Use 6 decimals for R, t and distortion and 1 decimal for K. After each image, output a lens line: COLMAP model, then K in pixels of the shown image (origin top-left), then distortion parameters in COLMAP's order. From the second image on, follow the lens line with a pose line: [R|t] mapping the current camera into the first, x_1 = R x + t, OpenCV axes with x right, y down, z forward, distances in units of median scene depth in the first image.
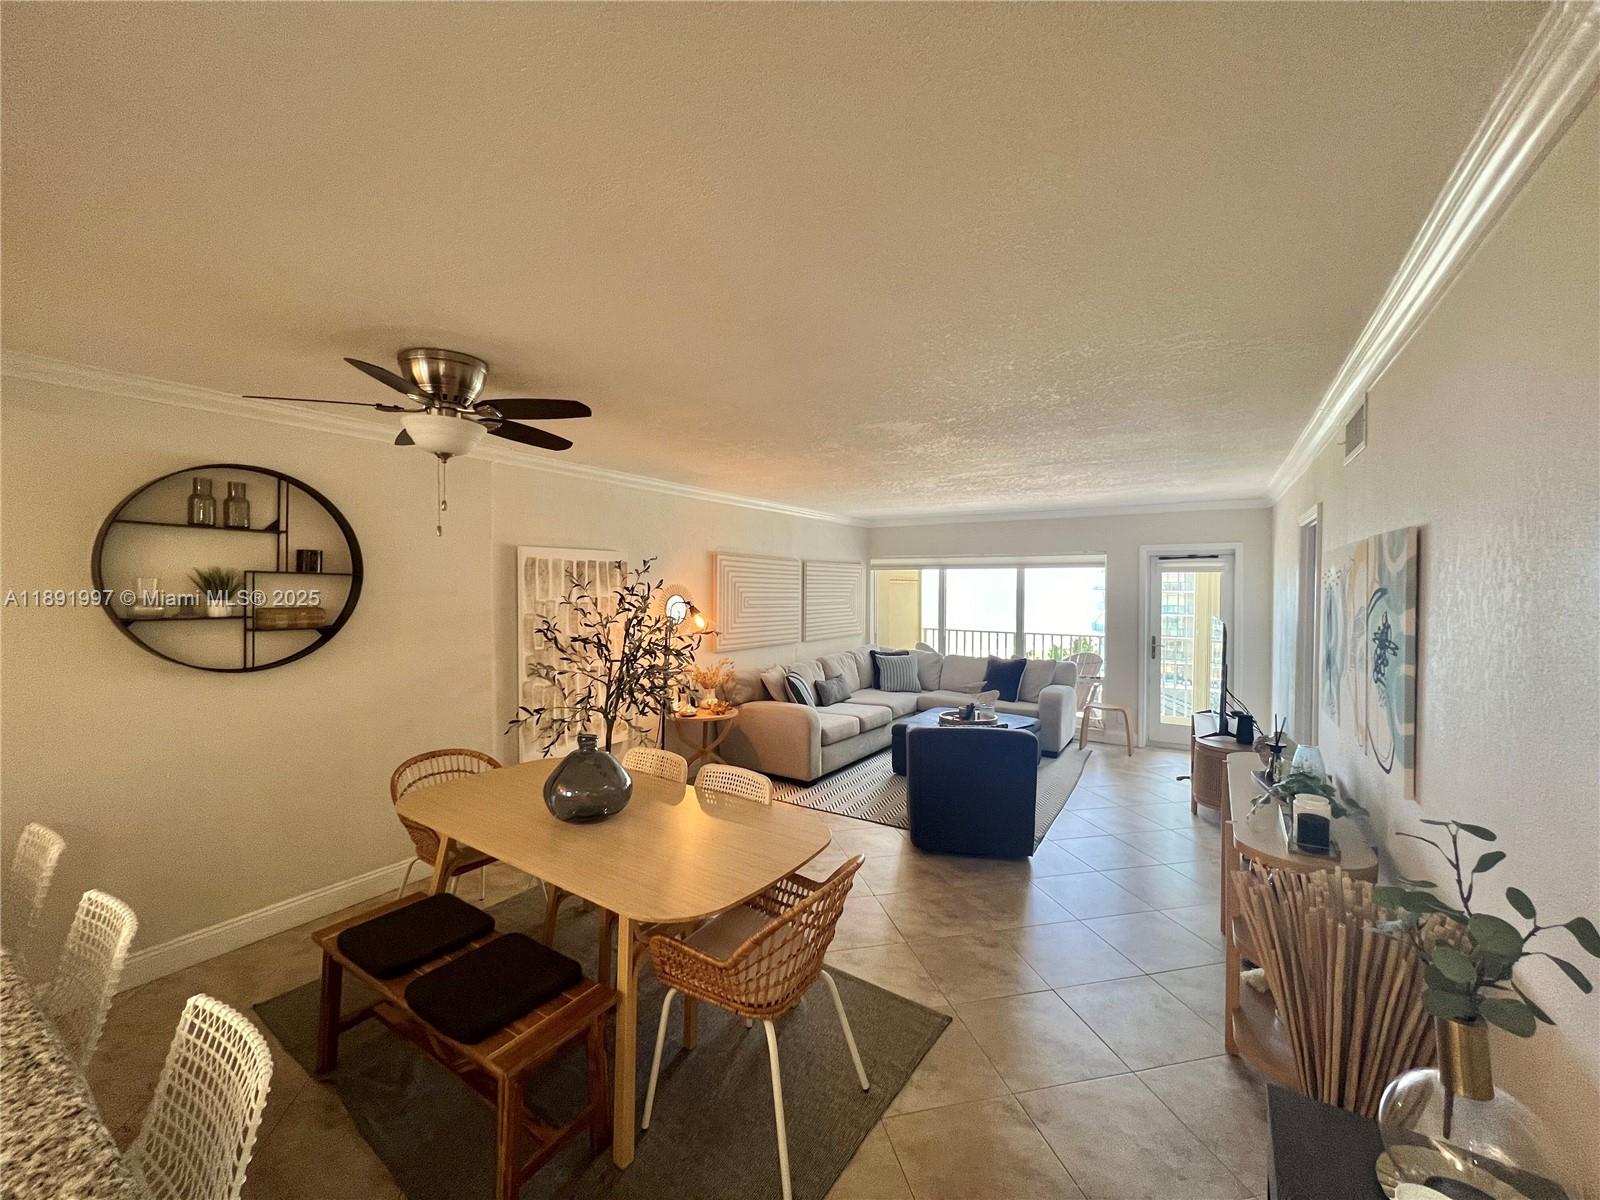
lens RADIAL K [[639.0, 0, 798.3], [0, 639.0, 595.0], [0, 0, 1]] dist [-0.003594, 0.000374]
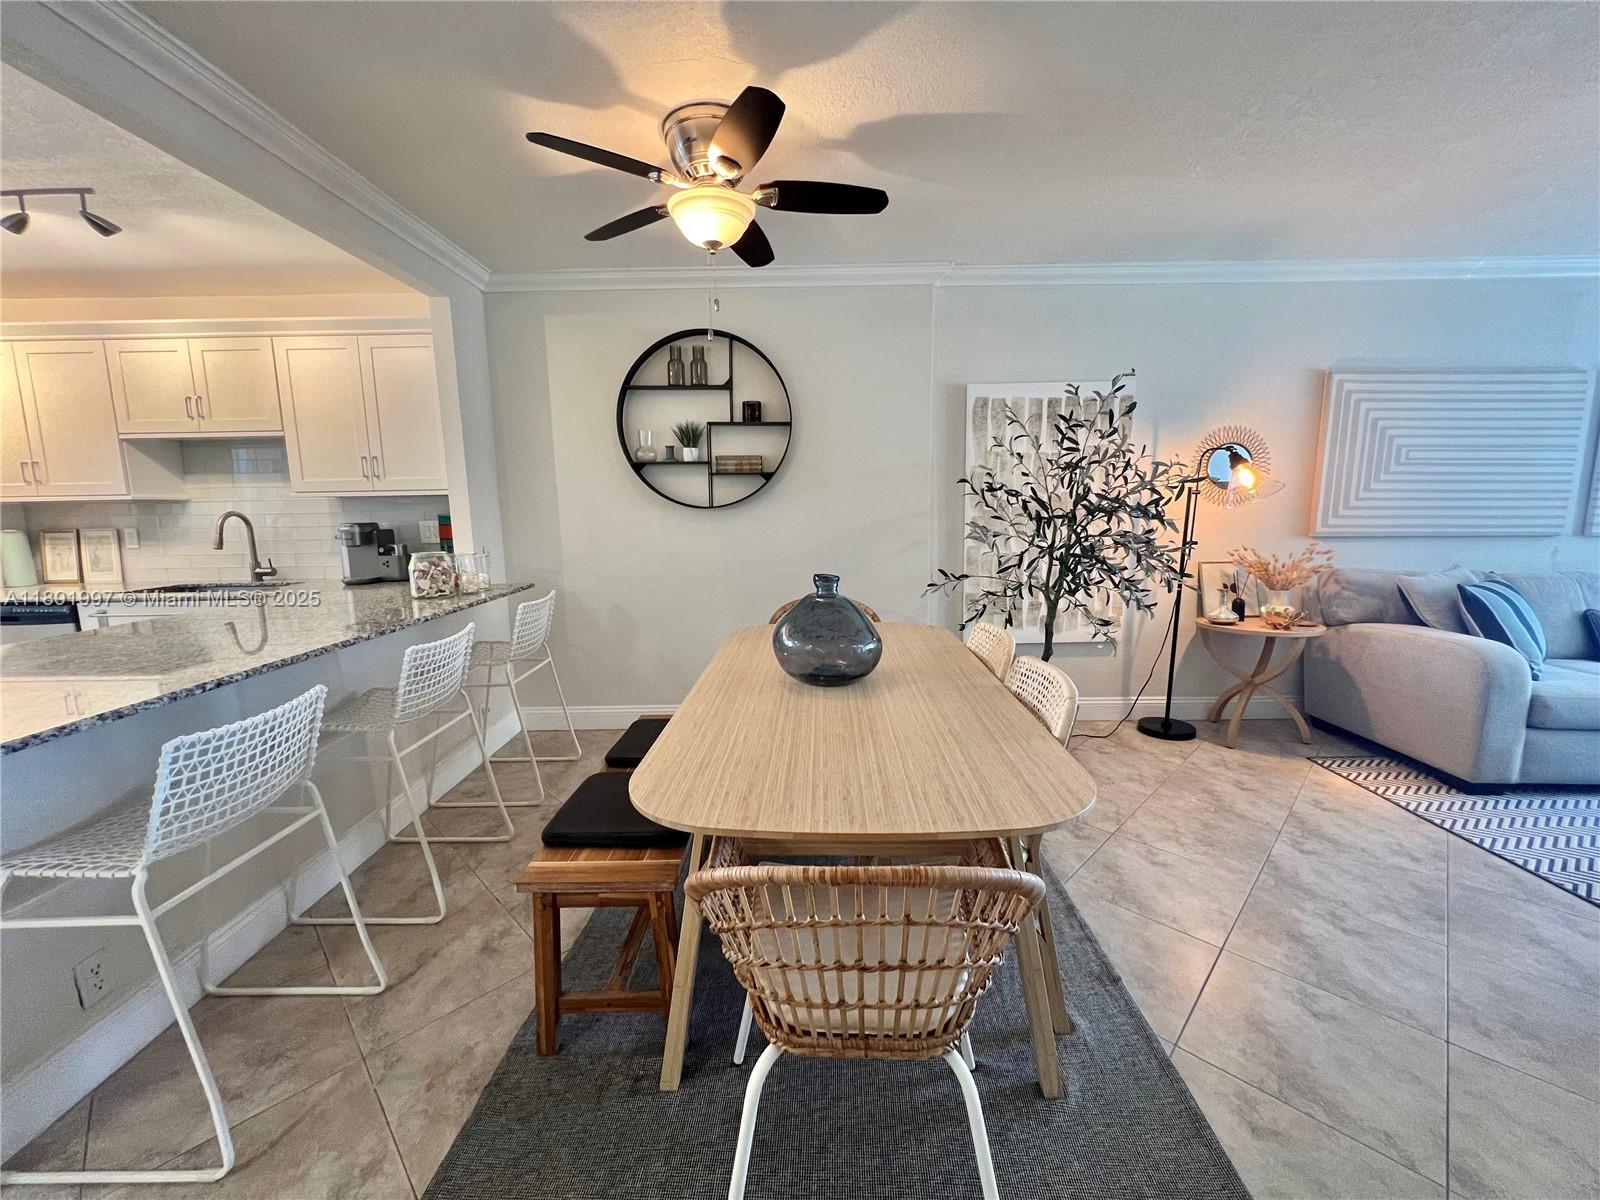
lens RADIAL K [[639.0, 0, 798.3], [0, 639.0, 595.0], [0, 0, 1]] dist [-0.003594, 0.000374]
pose [[0.534549, 0.107565, -0.838265, 0.135792], [0.005329, 0.991419, 0.130616, 0.065751], [0.845121, -0.074287, 0.529388, 0.258857]]
